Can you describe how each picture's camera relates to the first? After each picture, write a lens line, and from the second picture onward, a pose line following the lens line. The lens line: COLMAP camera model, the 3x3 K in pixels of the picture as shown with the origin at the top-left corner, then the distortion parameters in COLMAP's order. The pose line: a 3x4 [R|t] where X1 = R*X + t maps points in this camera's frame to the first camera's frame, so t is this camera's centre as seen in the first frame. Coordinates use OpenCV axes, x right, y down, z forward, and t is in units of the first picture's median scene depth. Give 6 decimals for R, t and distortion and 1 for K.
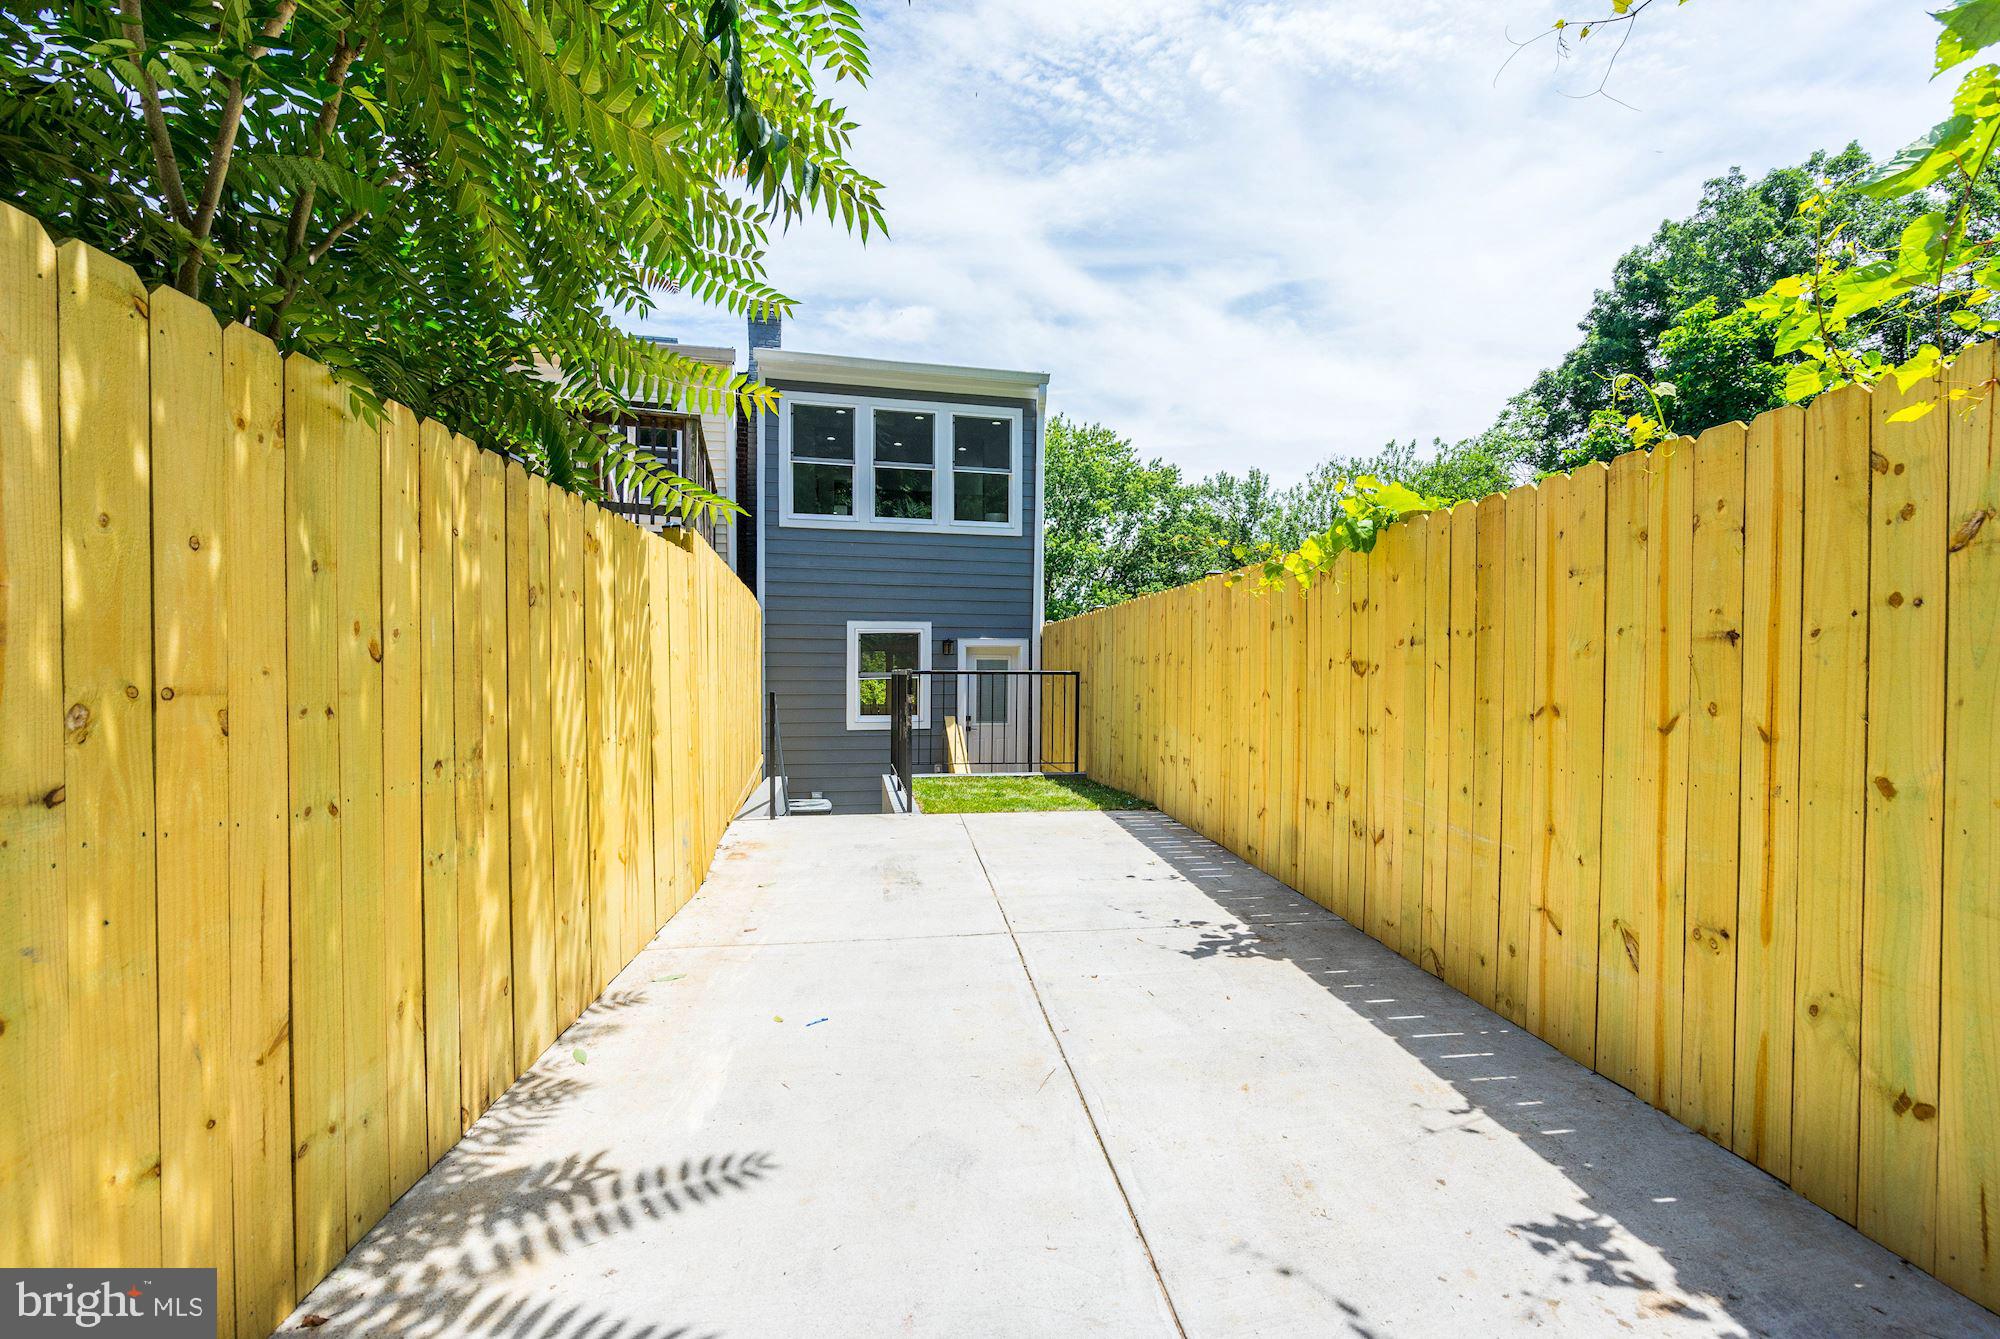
lens RADIAL K [[916.0, 0, 1013.8], [0, 916.0, 673.7], [0, 0, 1]] dist [-0.027581, 0.015712]
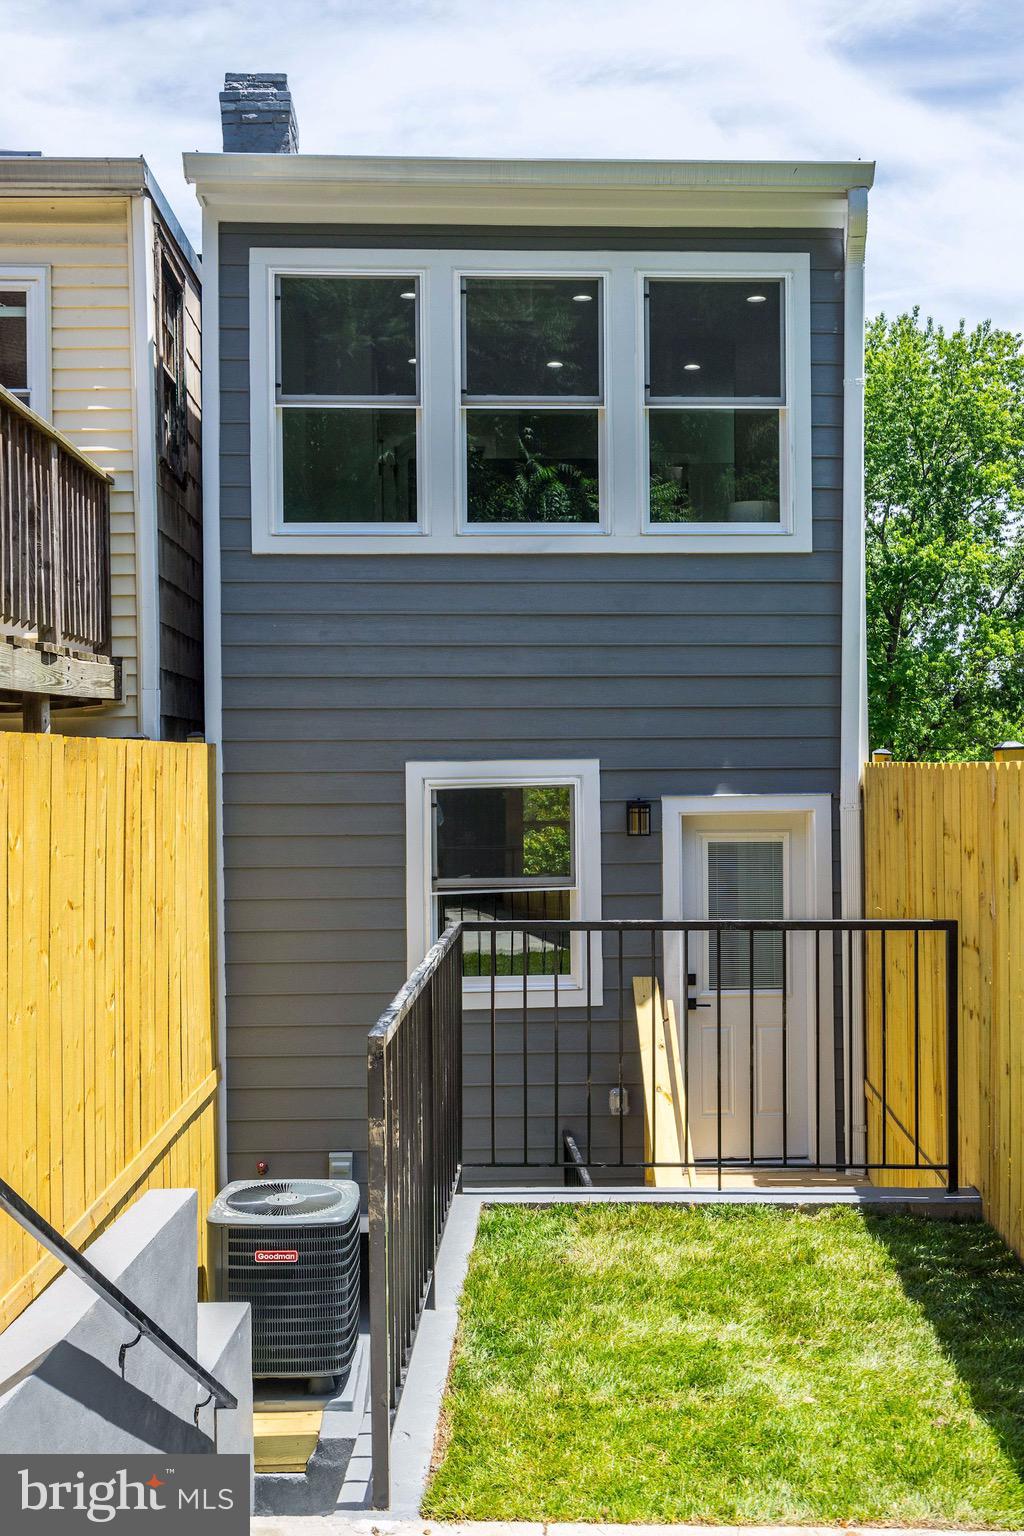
lens RADIAL K [[1519.3, 0, 509.8], [0, 1519.3, 753.3], [0, 0, 1]] dist [0.002738, 0.000000]
pose [[0.977053, -0.012536, -0.212626, 0.021123], [0.010466, 0.999886, -0.010858, -0.051717], [0.212738, 0.008383, 0.977073, 0.287571]]
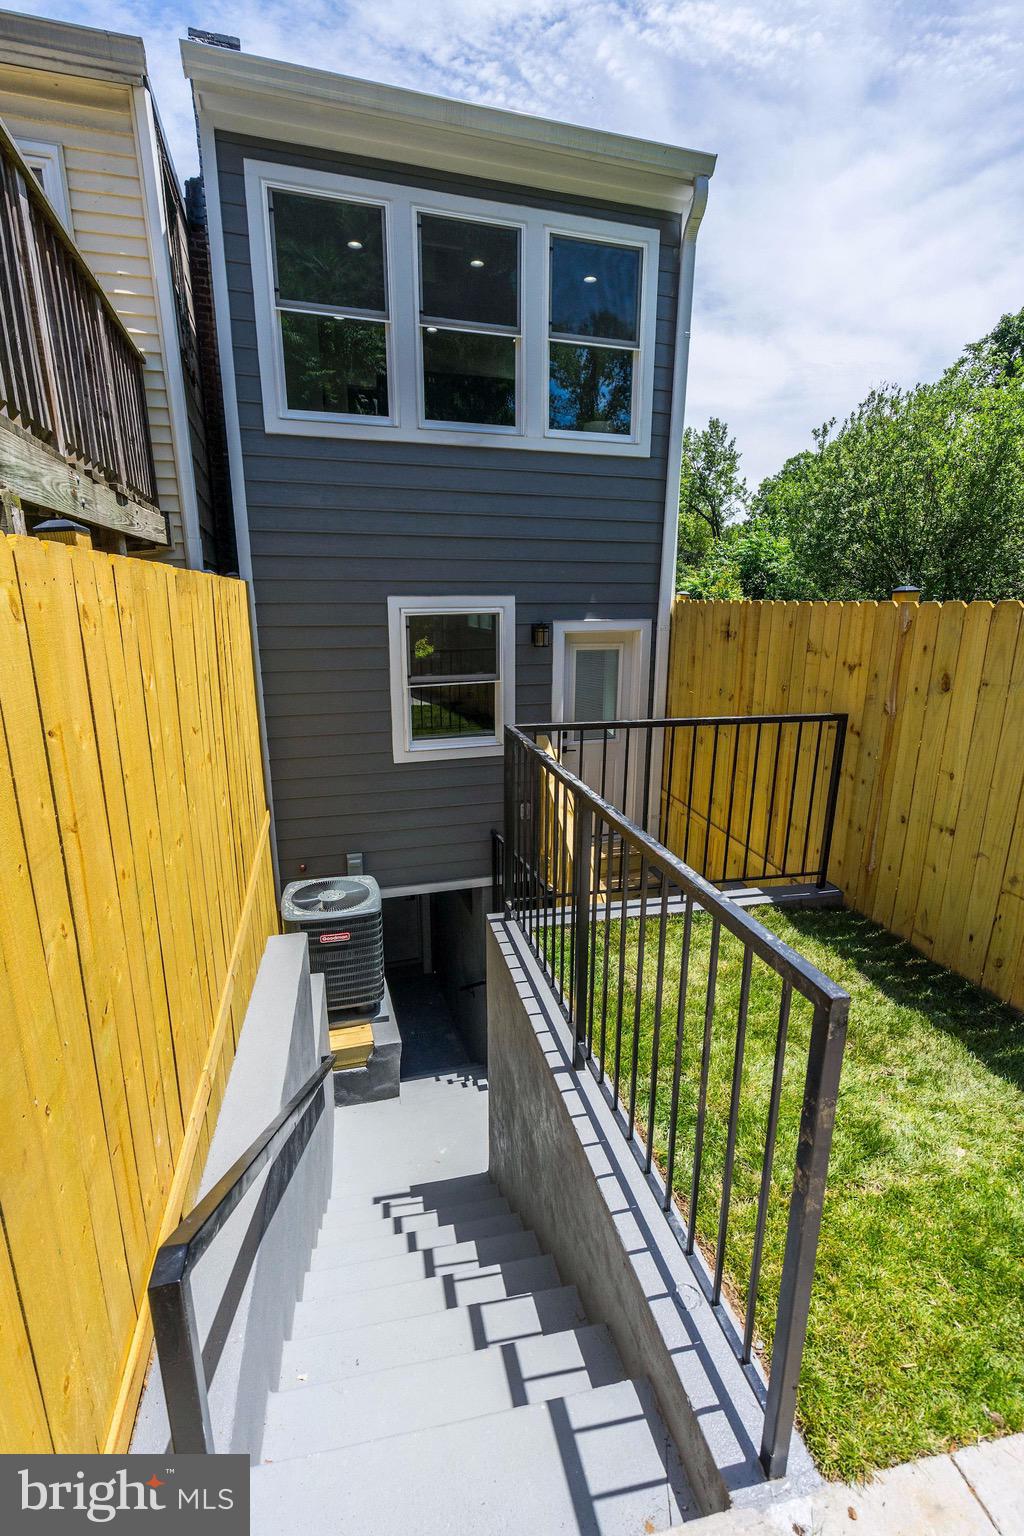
lens RADIAL K [[703.5, 0, 511.7], [0, 703.5, 780.4], [0, 0, 1]] dist [-0.027581, 0.015712]
pose [[0.999430, -0.009832, 0.032310, -0.109141], [0.001504, 0.968688, 0.248275, -0.052805], [-0.033739, -0.248085, 0.968151, 0.478099]]
